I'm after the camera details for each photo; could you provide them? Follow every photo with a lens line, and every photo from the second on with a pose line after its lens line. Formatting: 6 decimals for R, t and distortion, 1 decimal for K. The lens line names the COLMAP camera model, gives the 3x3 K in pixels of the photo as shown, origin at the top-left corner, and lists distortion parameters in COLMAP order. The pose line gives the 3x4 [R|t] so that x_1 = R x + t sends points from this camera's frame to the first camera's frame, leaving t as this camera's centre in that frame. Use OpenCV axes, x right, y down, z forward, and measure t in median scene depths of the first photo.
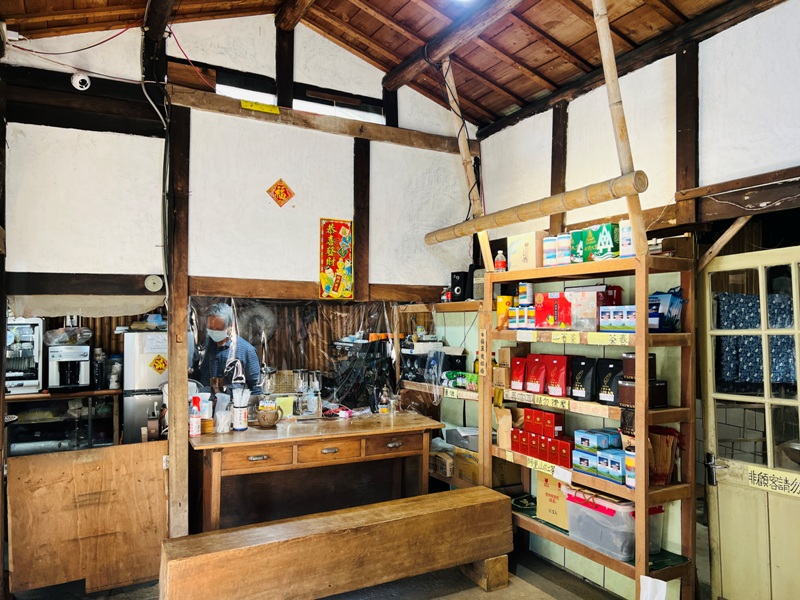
lens RADIAL K [[599.6, 0, 400.0], [0, 599.6, 300.0], [0, 0, 1]] dist [0.062589, -0.075364]
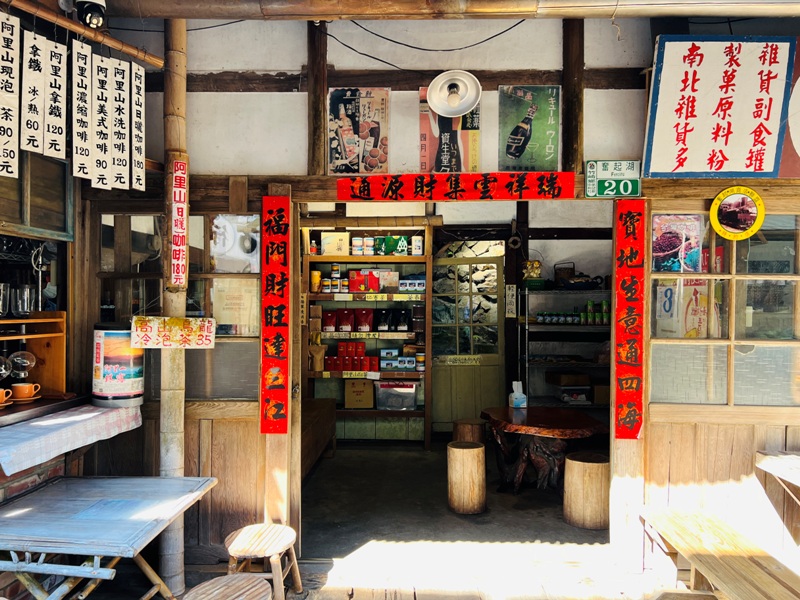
lens RADIAL K [[599.6, 0, 400.0], [0, 599.6, 300.0], [0, 0, 1]] dist [0.062589, -0.075364]
pose [[0.497306, 0.009877, 0.867519, -1.165794], [-0.033199, 0.999419, 0.007652, 0.053094], [-0.866940, -0.032606, 0.497345, 0.075328]]
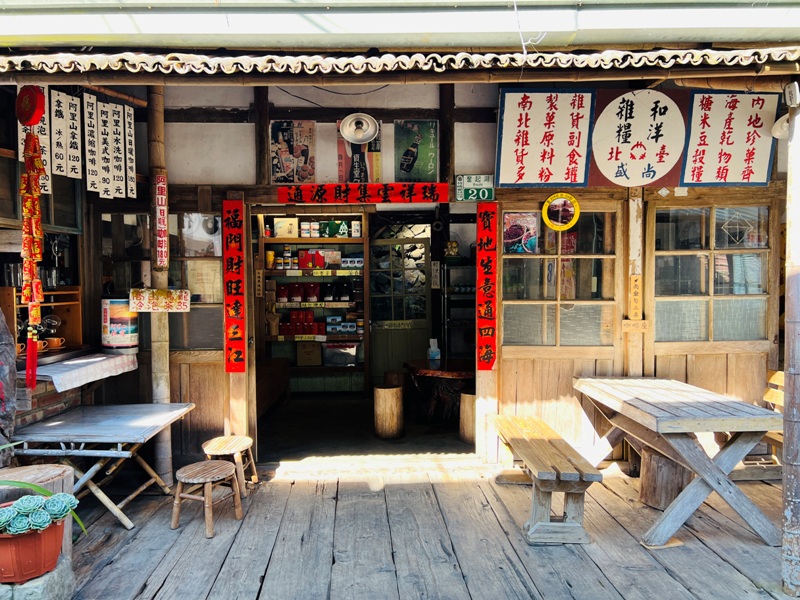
lens RADIAL K [[599.6, 0, 400.0], [0, 599.6, 300.0], [0, 0, 1]] dist [0.062589, -0.075364]
pose [[0.447584, -0.033513, 0.893614, -1.423703], [-0.022476, 0.998560, 0.048706, 0.047492], [-0.893959, -0.041885, 0.446186, -0.165436]]
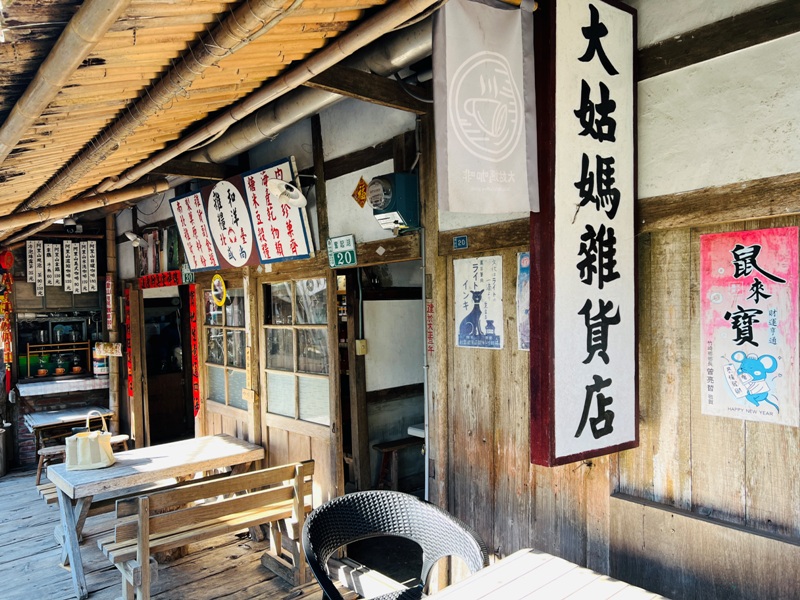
lens RADIAL K [[599.6, 0, 400.0], [0, 599.6, 300.0], [0, 0, 1]] dist [0.062589, -0.075364]
pose [[0.977720, -0.029387, 0.207847, -0.076211], [0.022422, 0.999108, 0.035783, -0.095069], [-0.208714, -0.030325, 0.977507, -1.372702]]
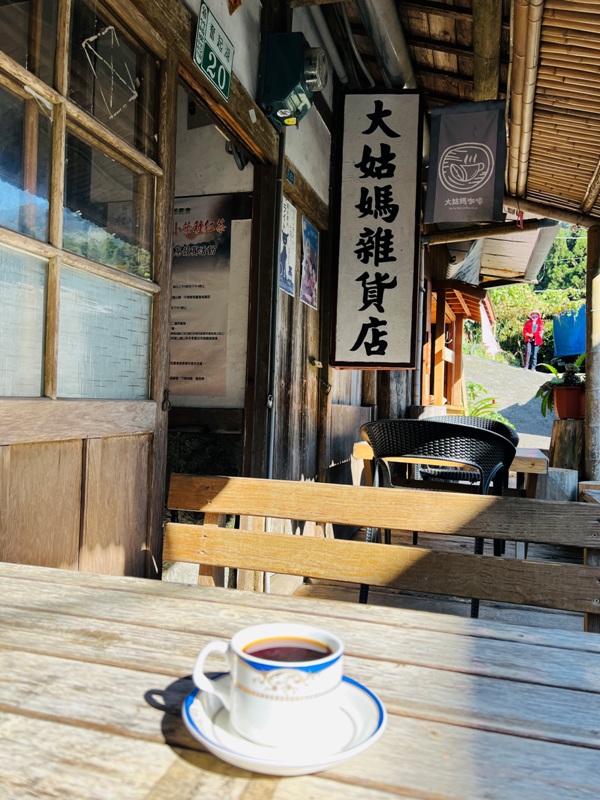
lens RADIAL K [[607.6, 0, 298.4], [0, 607.6, 386.2], [0, 0, 1]] dist [0.059075, -0.086220]
pose [[-0.676333, -0.021734, 0.736276, -0.428401], [-0.082747, 0.995479, -0.046624, 0.173210], [-0.731934, -0.092458, -0.675074, -0.041991]]
